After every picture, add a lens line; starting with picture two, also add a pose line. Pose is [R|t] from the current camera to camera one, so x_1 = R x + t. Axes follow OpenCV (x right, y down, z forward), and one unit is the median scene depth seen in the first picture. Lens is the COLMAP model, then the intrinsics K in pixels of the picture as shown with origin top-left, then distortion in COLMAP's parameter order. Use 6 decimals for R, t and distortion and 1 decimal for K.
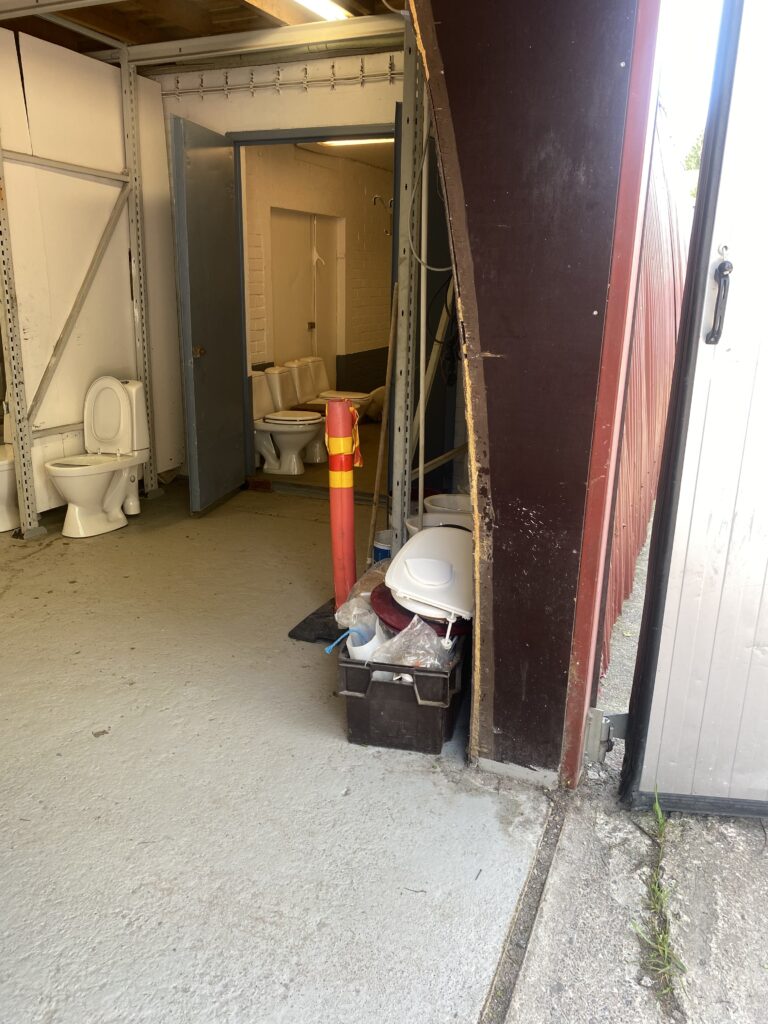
lens RADIAL K [[812.2, 0, 374.8], [0, 812.2, 513.2], [0, 0, 1]] dist [0.108880, -0.243318]
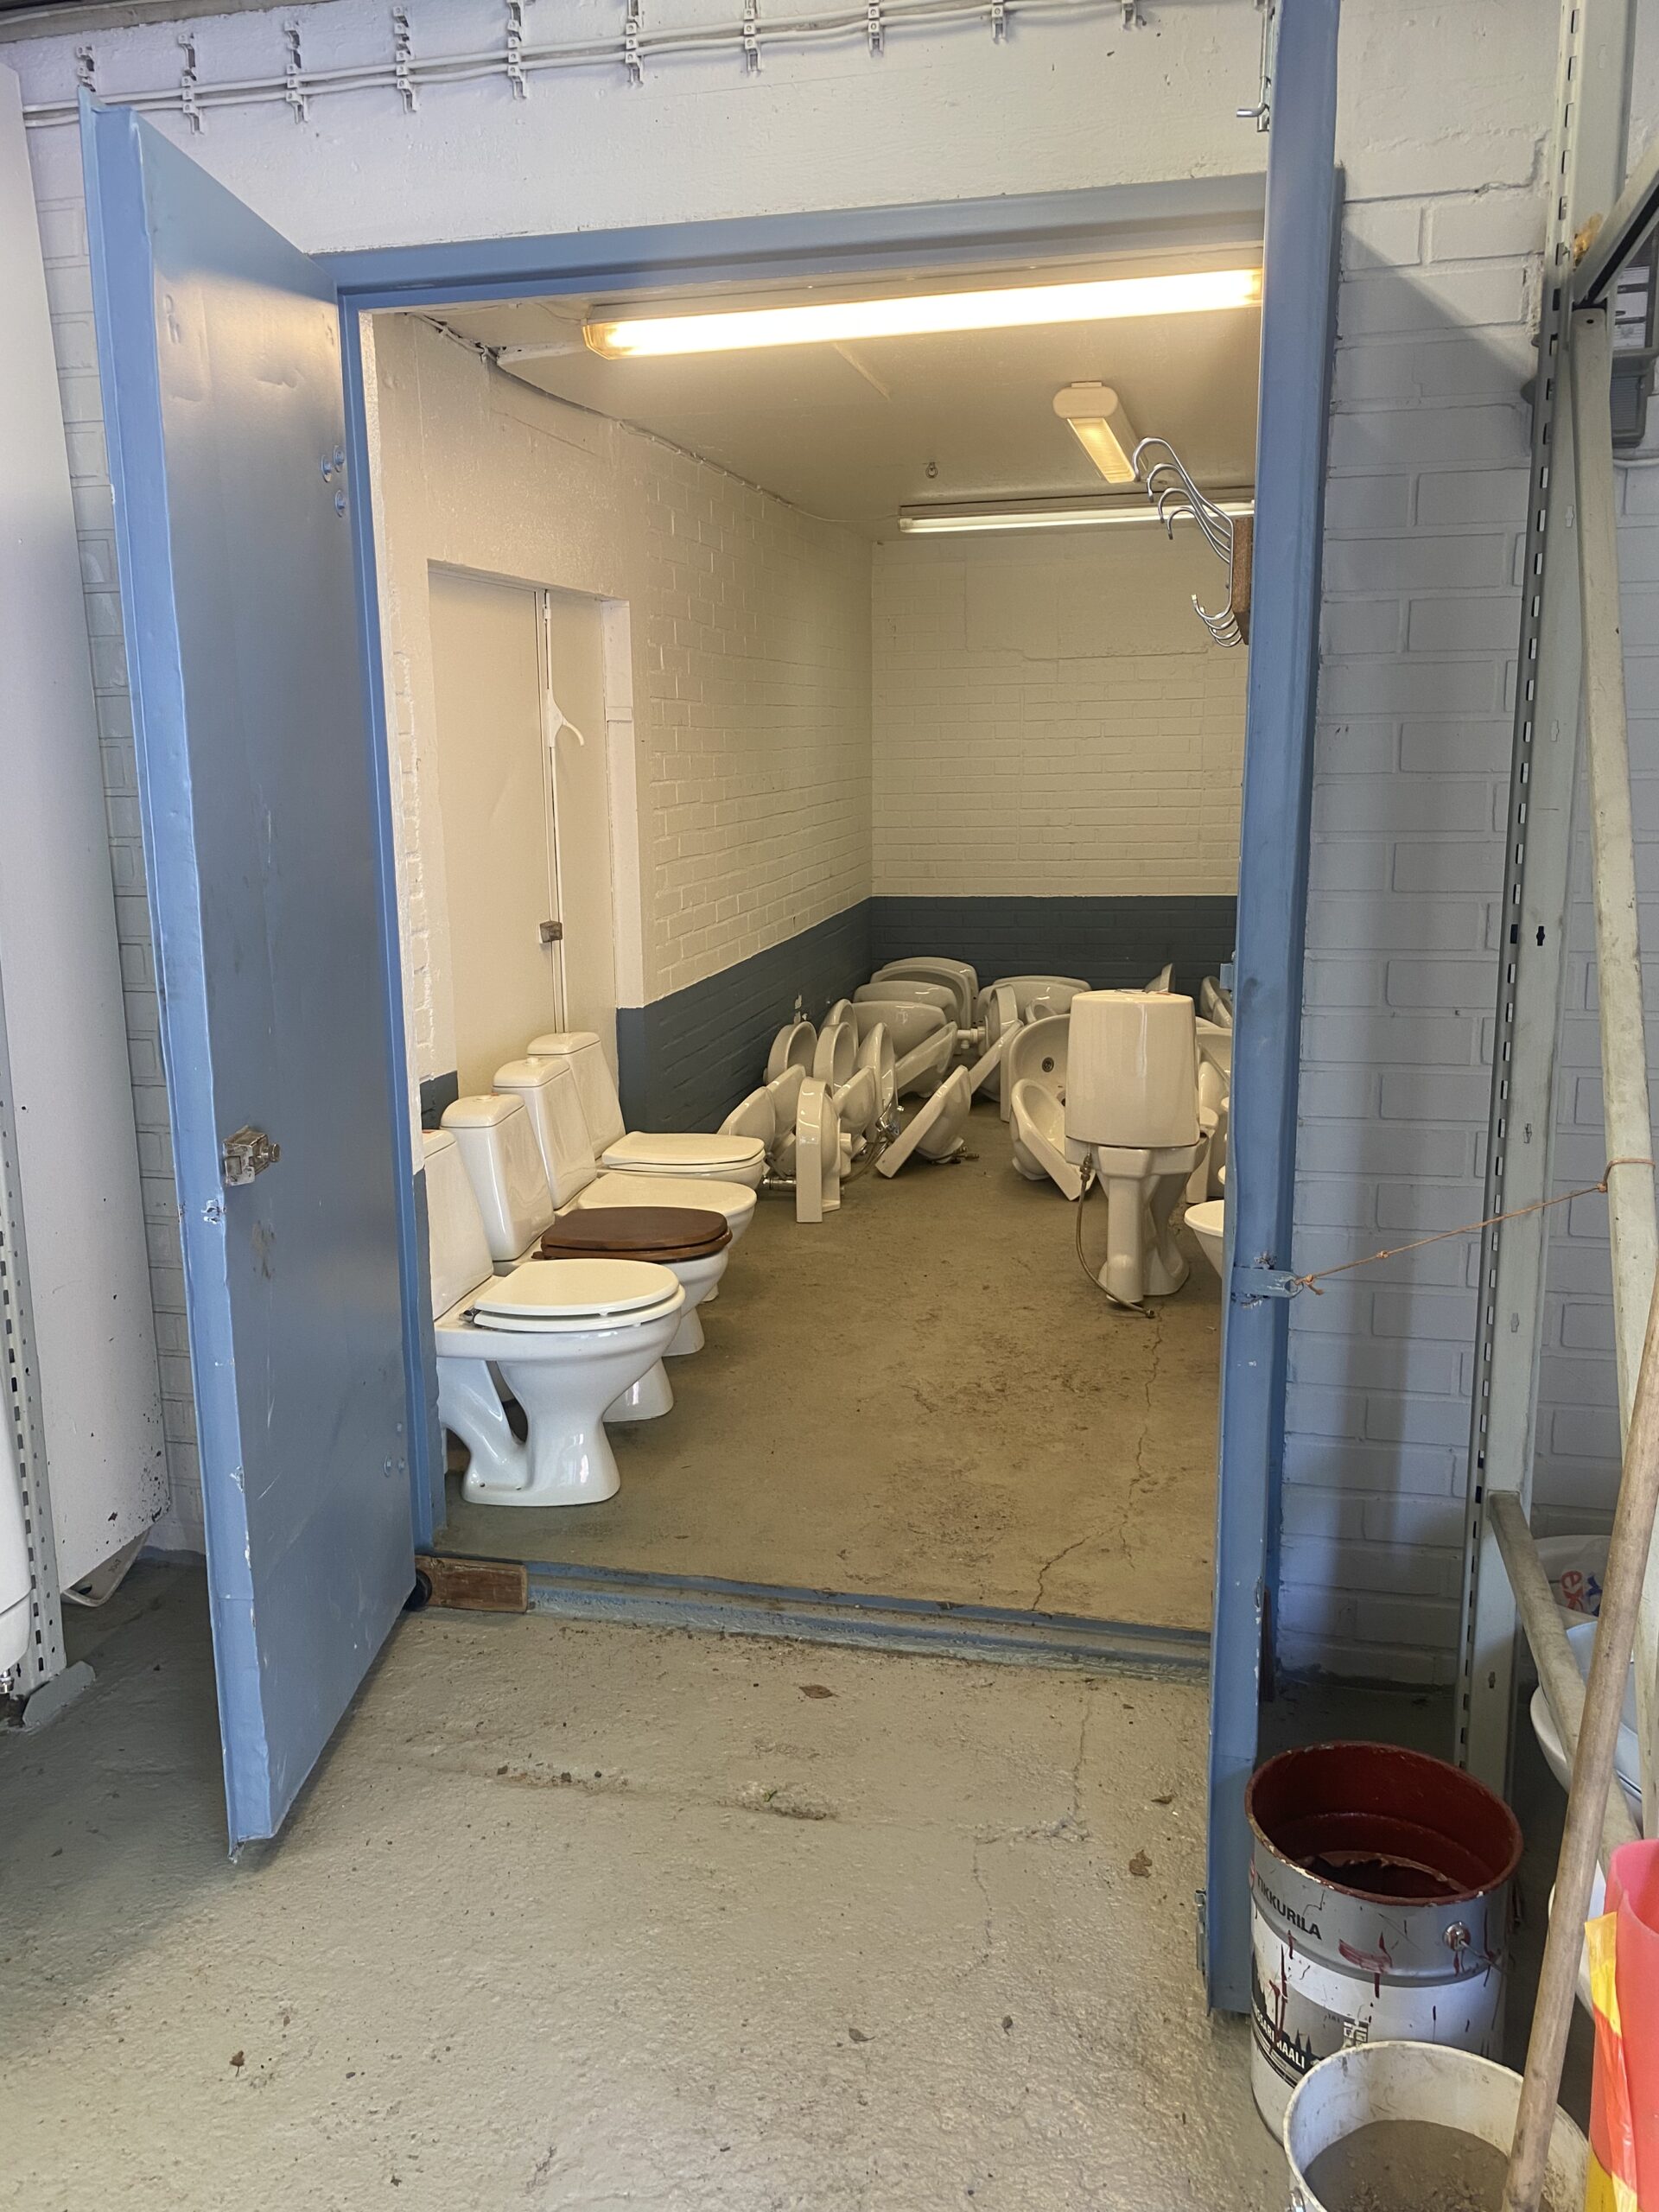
lens RADIAL K [[1815.6, 0, 837.1], [0, 1815.6, 1104.7], [0, 0, 1]] dist [-0.000672, 0.005045]
pose [[0.985418, -0.060703, 0.158953, -0.107600], [0.074397, 0.993879, -0.081665, -0.126678], [-0.153023, 0.092300, 0.983903, 0.391283]]
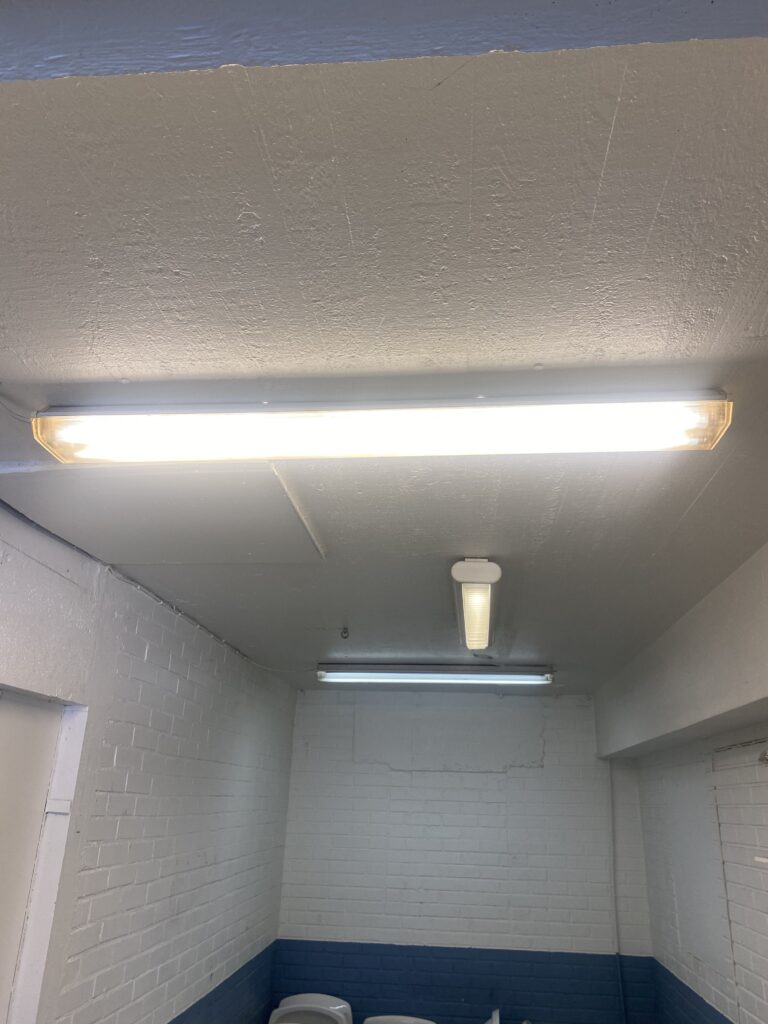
lens RADIAL K [[814.0, 0, 380.5], [0, 814.0, 505.2], [0, 0, 1]] dist [0.002080, 0.004552]
pose [[0.957129, 0.117042, 0.264963, -0.021856], [0.060845, 0.813085, -0.578957, -0.275988], [-0.283200, 0.570258, 0.771105, 0.816610]]
